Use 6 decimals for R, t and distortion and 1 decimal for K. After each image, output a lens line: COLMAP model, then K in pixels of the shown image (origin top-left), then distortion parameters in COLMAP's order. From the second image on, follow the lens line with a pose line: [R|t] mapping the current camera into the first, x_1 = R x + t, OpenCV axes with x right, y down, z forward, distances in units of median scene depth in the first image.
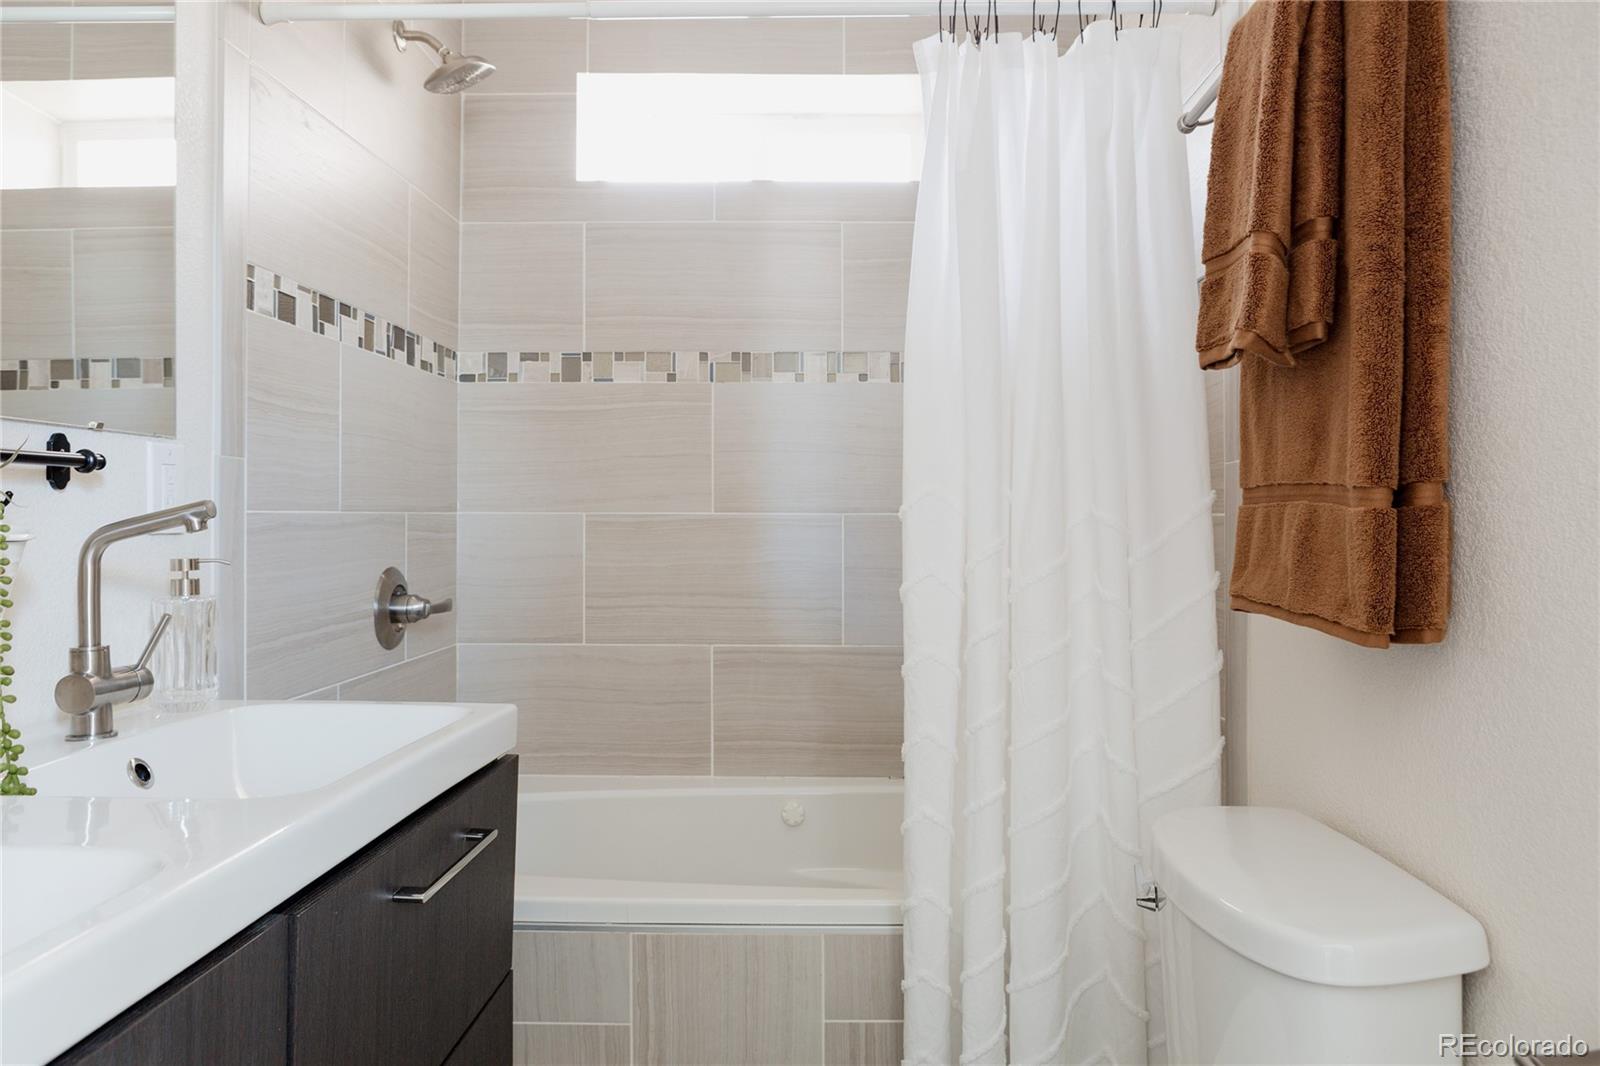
lens RADIAL K [[1074.5, 0, 805.0], [0, 1074.5, 515.8], [0, 0, 1]] dist [-0.000438, -0.000767]
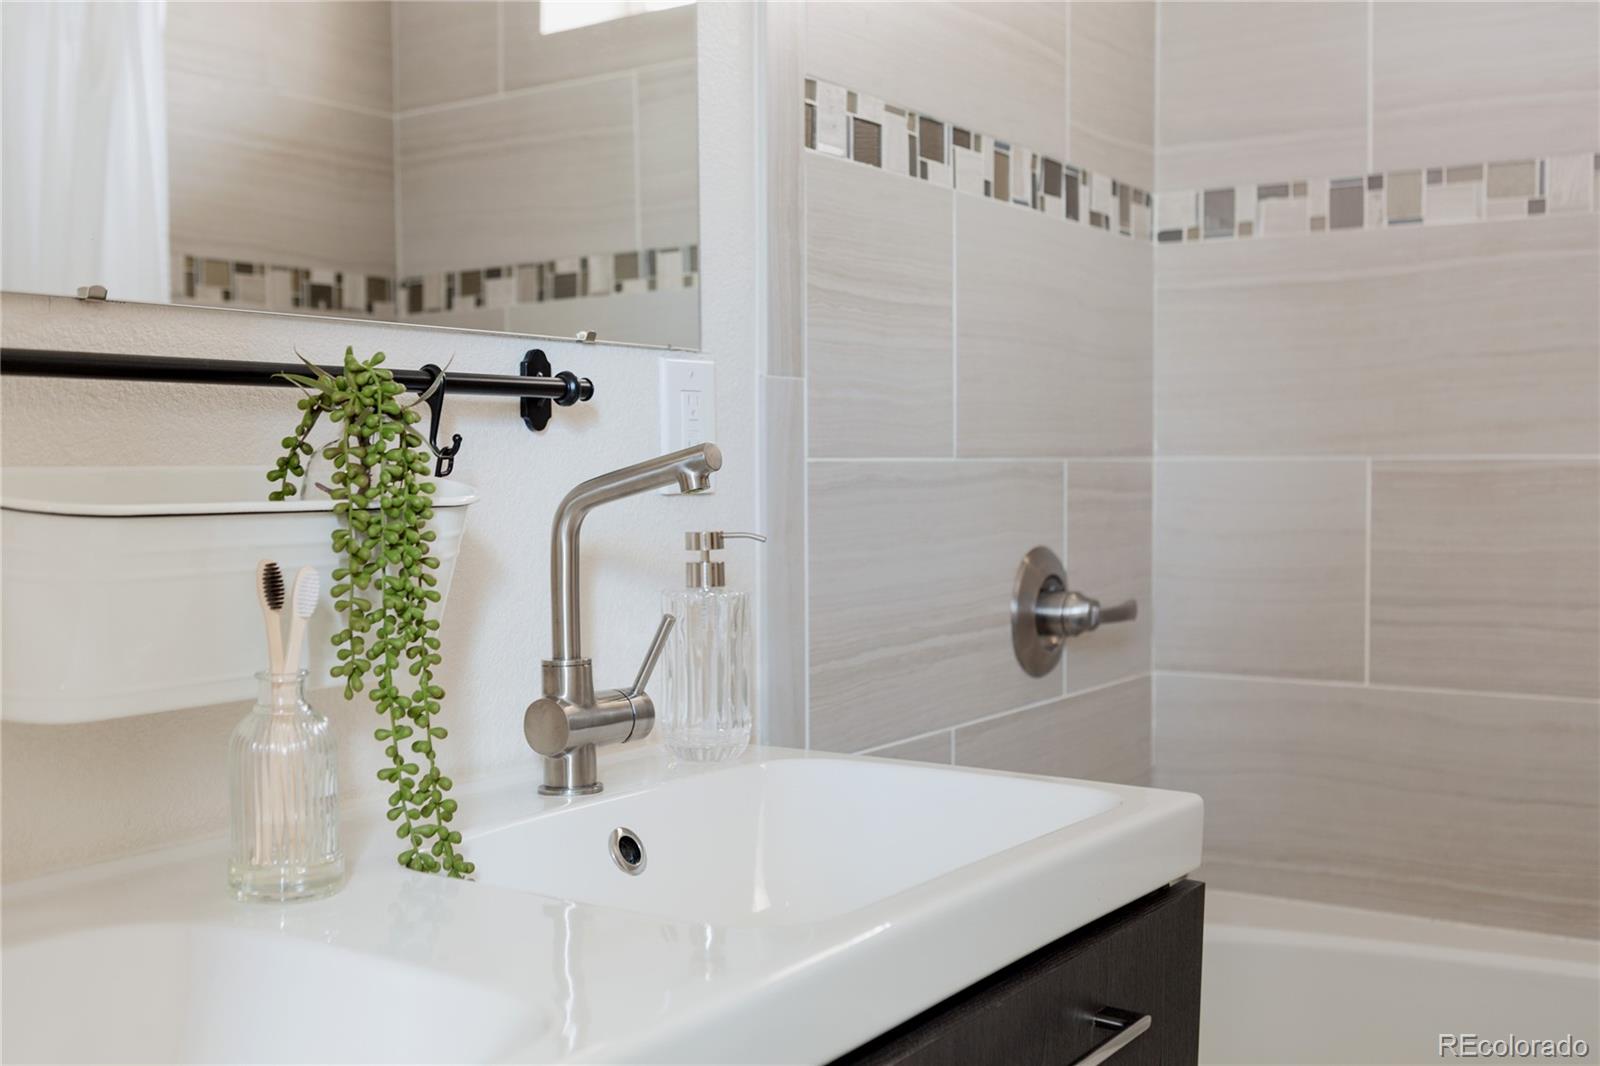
lens RADIAL K [[1663.0, 0, 800.0], [0, 1663.0, 533.0], [0, 0, 1]] dist [-0.011839, -0.004851]
pose [[0.844811, 0.016134, -0.534821, 0.020002], [0.006907, 0.999133, 0.041052, -0.001029], [0.535019, -0.038375, 0.843968, 0.139047]]
